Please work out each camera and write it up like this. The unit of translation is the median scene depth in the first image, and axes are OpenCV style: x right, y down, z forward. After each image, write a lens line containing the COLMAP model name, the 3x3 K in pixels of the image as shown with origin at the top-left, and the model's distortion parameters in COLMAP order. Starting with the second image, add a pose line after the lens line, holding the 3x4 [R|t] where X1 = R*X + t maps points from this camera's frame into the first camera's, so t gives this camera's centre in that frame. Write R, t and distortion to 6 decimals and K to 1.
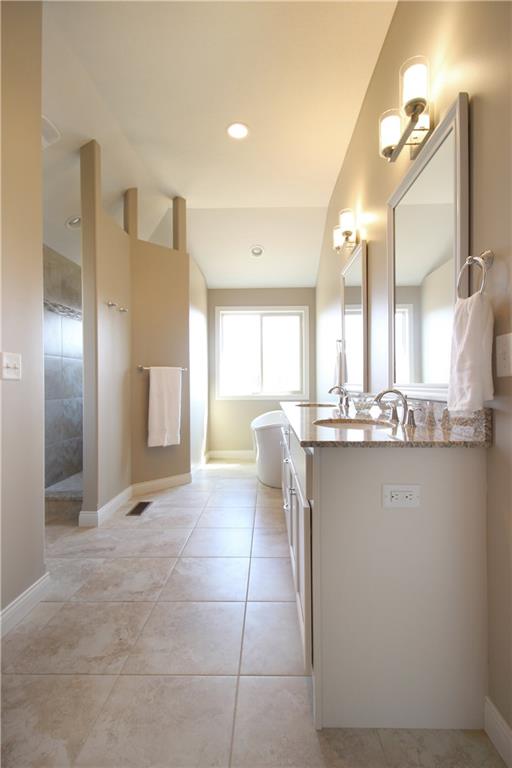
lens RADIAL K [[357.5, 0, 257.7], [0, 357.5, 383.6], [0, 0, 1]] dist [0.003224, -0.000850]
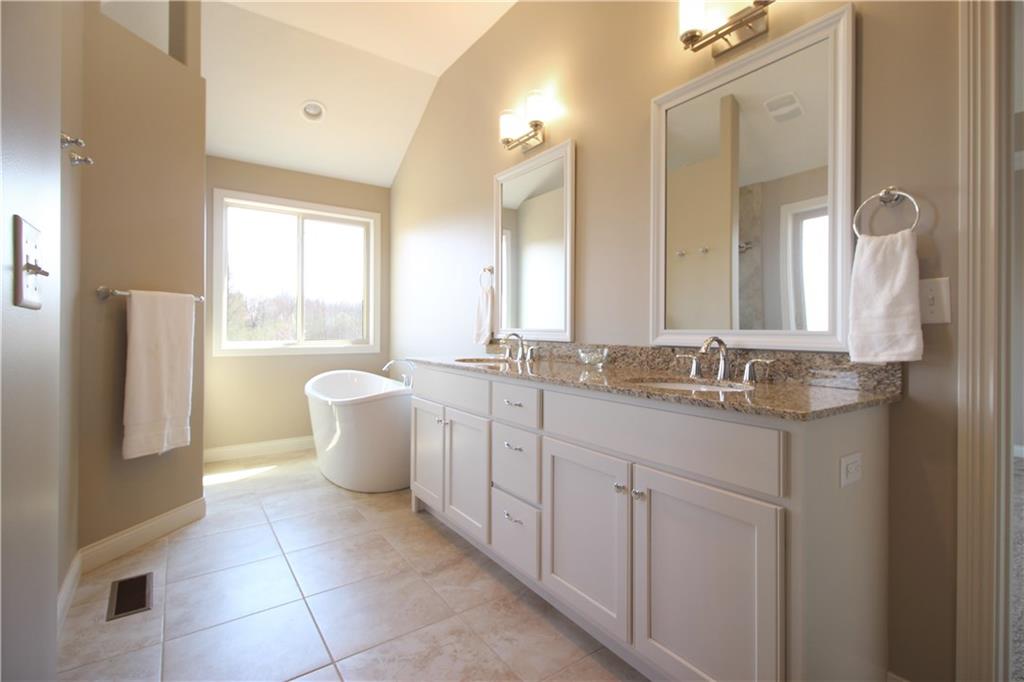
lens RADIAL K [[476.6, 0, 508.4], [0, 476.6, 327.0], [0, 0, 1]] dist [0.003224, -0.000850]
pose [[0.802286, 0.013132, 0.596795, -0.259731], [-0.010024, 0.999913, -0.008527, 0.001962], [-0.596855, 0.000859, 0.802348, 0.177588]]
